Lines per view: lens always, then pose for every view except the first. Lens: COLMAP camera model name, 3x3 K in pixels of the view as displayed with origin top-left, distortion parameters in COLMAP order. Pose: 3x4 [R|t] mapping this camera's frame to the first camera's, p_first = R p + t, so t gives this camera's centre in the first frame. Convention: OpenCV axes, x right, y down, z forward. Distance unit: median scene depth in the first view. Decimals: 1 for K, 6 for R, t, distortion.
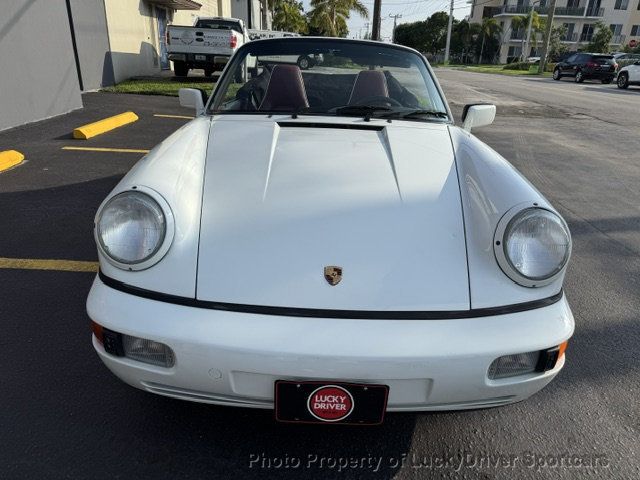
lens RADIAL K [[461.5, 0, 319.7], [0, 461.5, 240.2], [0, 0, 1]] dist [0.019674, -0.024127]
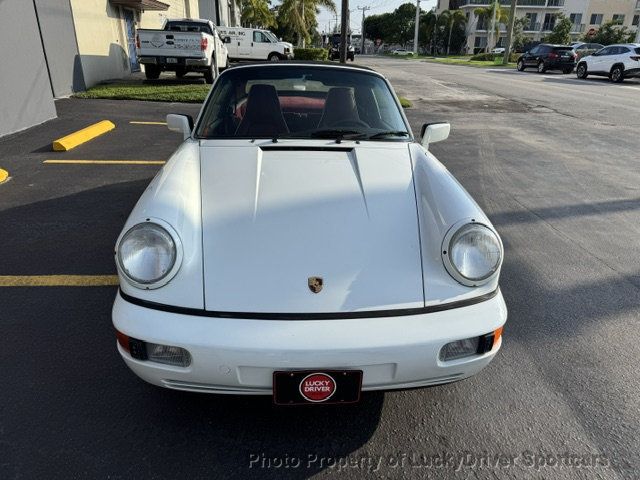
lens RADIAL K [[461.5, 0, 324.0], [0, 461.5, 239.9], [0, 0, 1]] dist [0.019674, -0.024127]
pose [[0.997497, -0.043081, 0.056072, -0.006975], [0.042287, 0.998989, 0.015275, -0.037508], [-0.056673, -0.012866, 0.998310, -0.142326]]
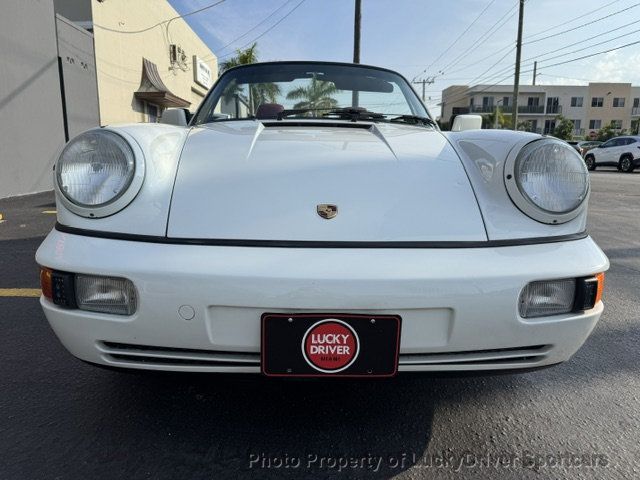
lens RADIAL K [[461.5, 0, 317.7], [0, 461.5, 236.8], [0, 0, 1]] dist [0.019674, -0.024127]
pose [[0.999181, -0.030918, 0.026092, -0.007633], [0.035668, 0.977586, -0.207493, 0.180955], [-0.019092, 0.208254, 0.977888, 0.095737]]
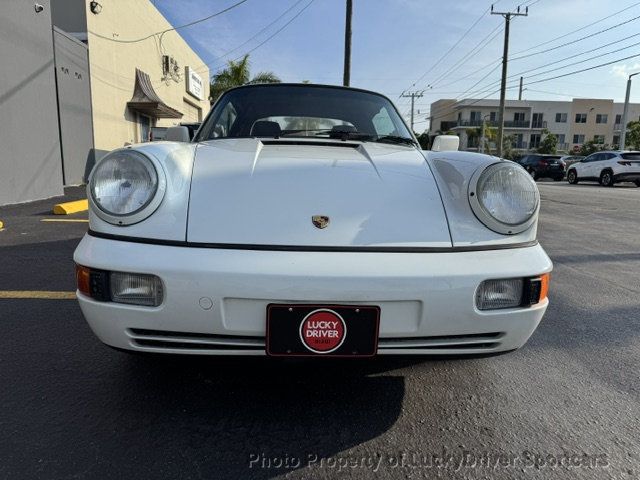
lens RADIAL K [[461.5, 0, 321.2], [0, 461.5, 240.0], [0, 0, 1]] dist [0.019674, -0.024127]
pose [[0.998126, -0.022812, 0.056780, -0.017249], [0.034889, 0.974467, -0.221801, 0.207766], [-0.050271, 0.223367, 0.973437, -0.002203]]
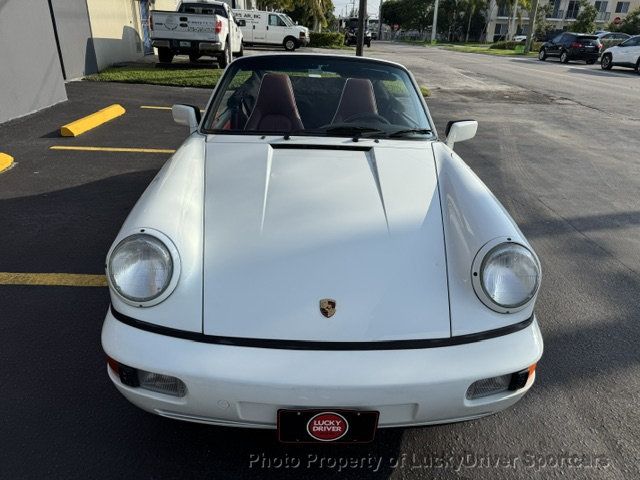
lens RADIAL K [[461.5, 0, 323.0], [0, 461.5, 239.7], [0, 0, 1]] dist [0.019674, -0.024127]
pose [[0.999397, -0.017171, 0.030188, -0.007395], [0.015886, 0.998979, 0.042295, -0.080516], [-0.030884, -0.041790, 0.998649, -0.056268]]
